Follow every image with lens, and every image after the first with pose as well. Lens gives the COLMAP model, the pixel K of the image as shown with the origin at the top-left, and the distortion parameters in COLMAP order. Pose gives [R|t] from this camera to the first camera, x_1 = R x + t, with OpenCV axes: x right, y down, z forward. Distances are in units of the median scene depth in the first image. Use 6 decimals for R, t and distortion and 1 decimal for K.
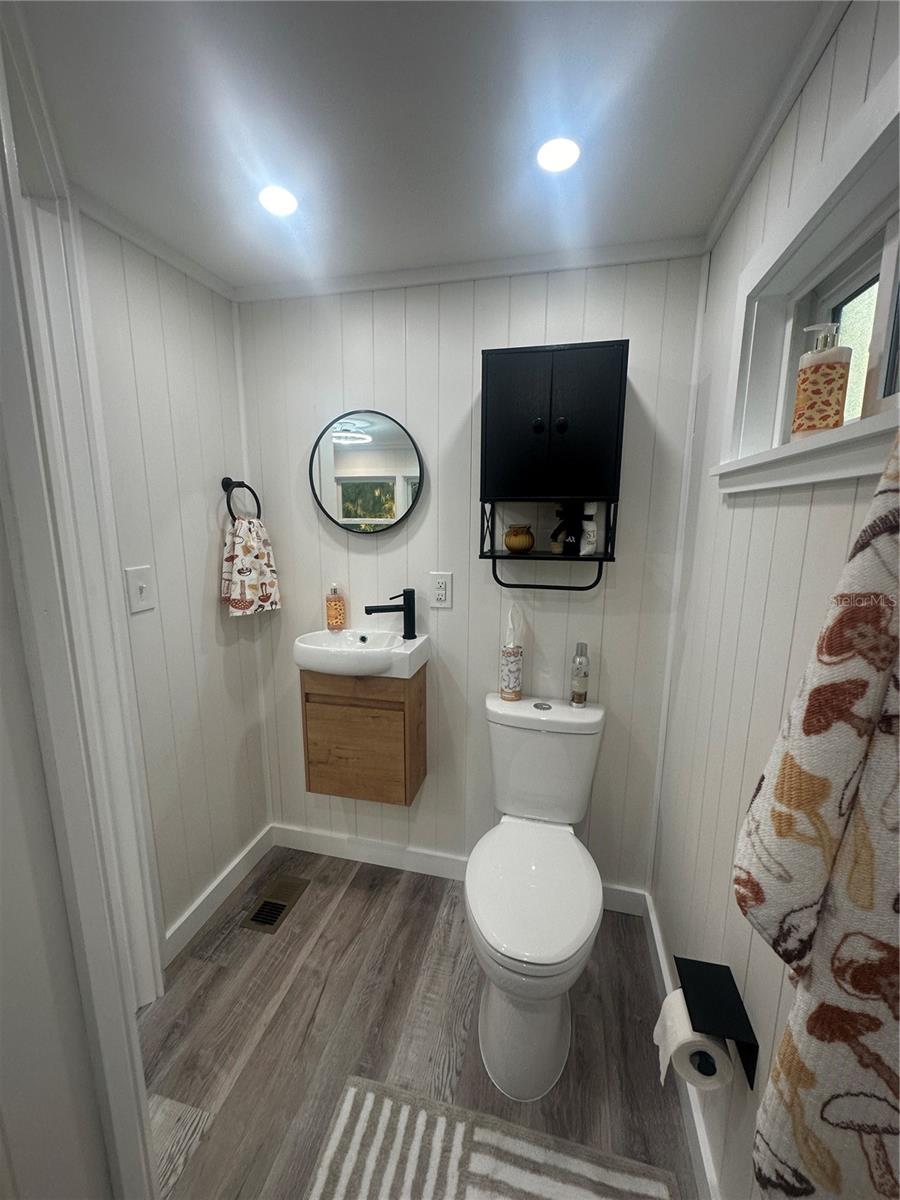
lens RADIAL K [[477.8, 0, 450.7], [0, 477.8, 600.8], [0, 0, 1]] dist [-0.001204, 0.000808]
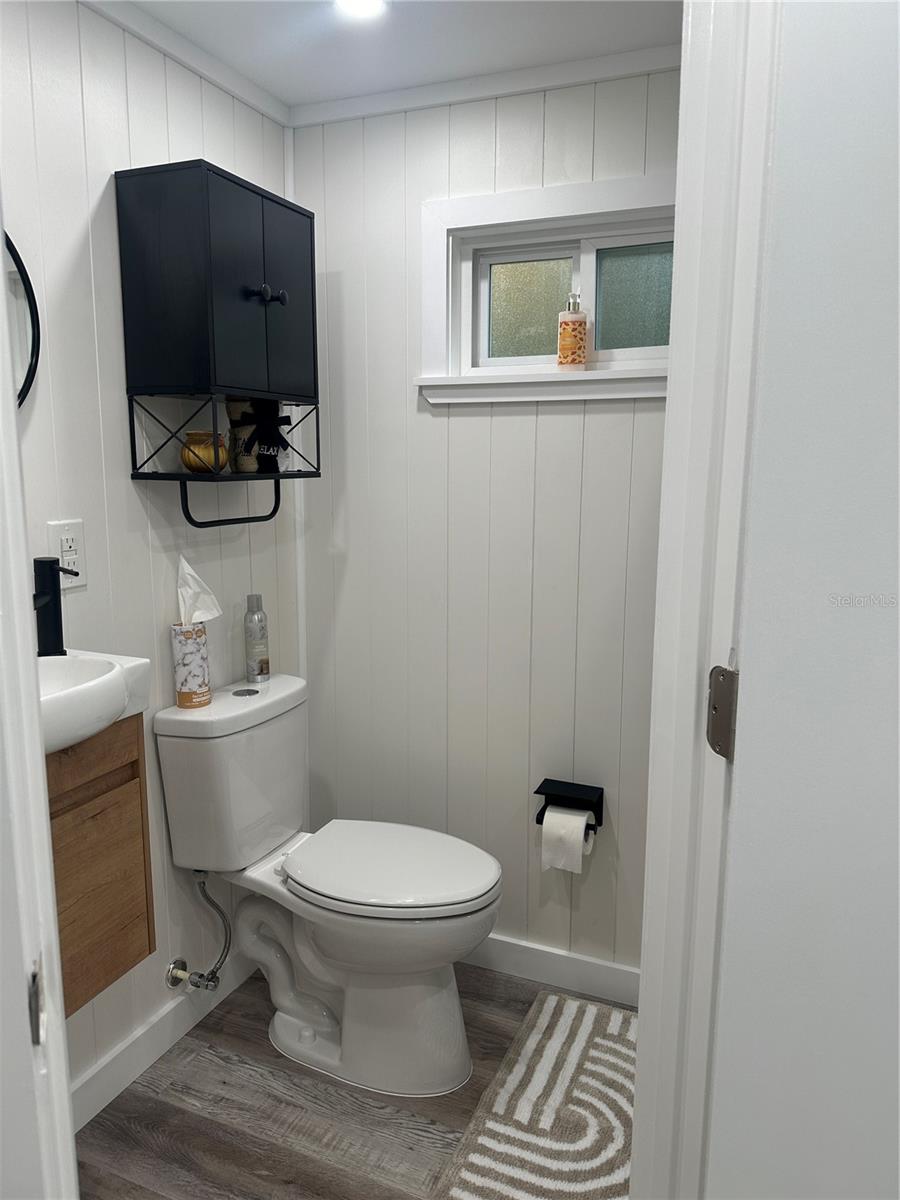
lens RADIAL K [[837.9, 0, 450.6], [0, 837.9, 602.4], [0, 0, 1]] dist [0.116913, -0.179427]
pose [[0.160130, -0.171901, 0.972013, -1.031123], [0.175116, 0.974047, 0.143412, -0.037173], [-0.971438, 0.147251, 0.186077, 0.501079]]
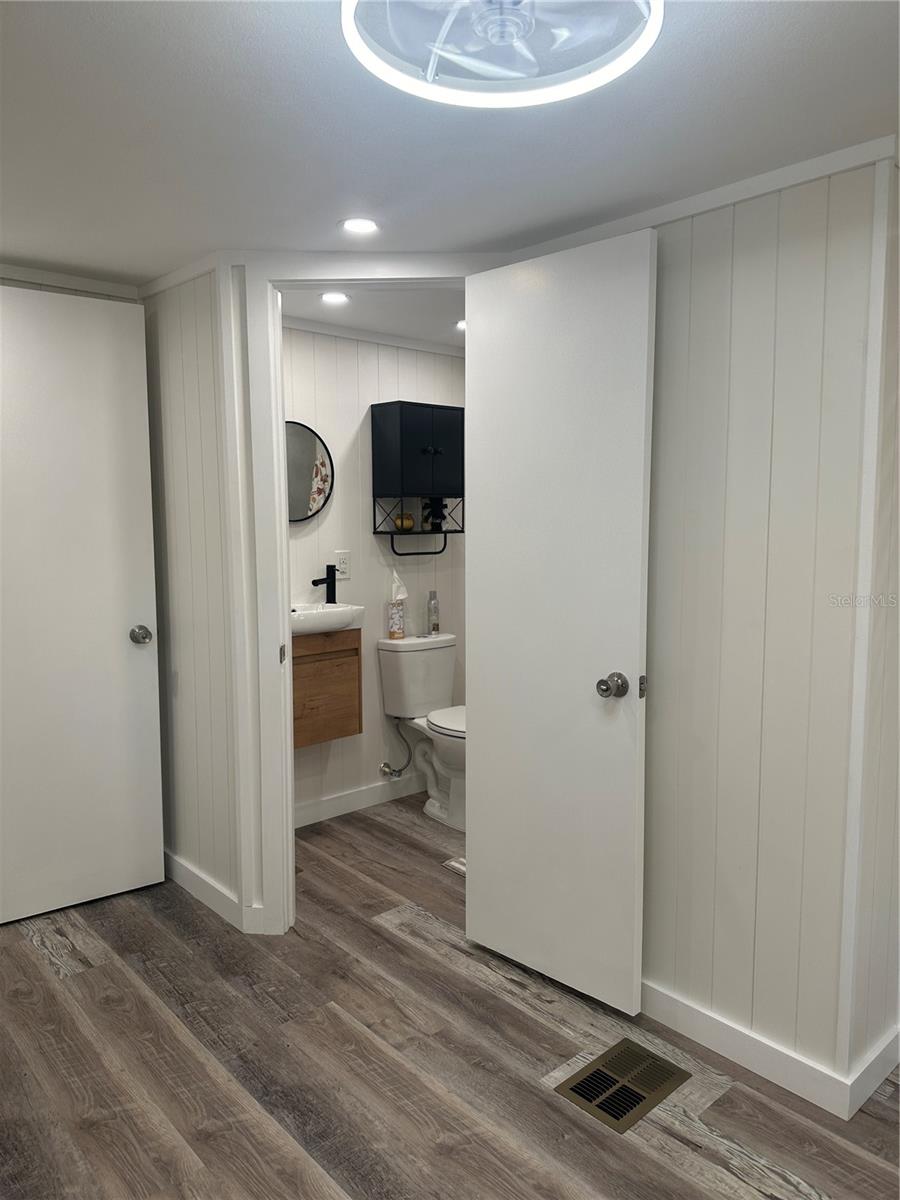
lens RADIAL K [[836.9, 0, 447.8], [0, 836.9, 595.7], [0, 0, 1]] dist [0.114799, -0.168909]
pose [[0.565734, -0.090155, 0.819645, -2.006576], [0.156016, 0.987754, 0.000960, 0.118022], [-0.809694, 0.127335, 0.572871, -0.584000]]
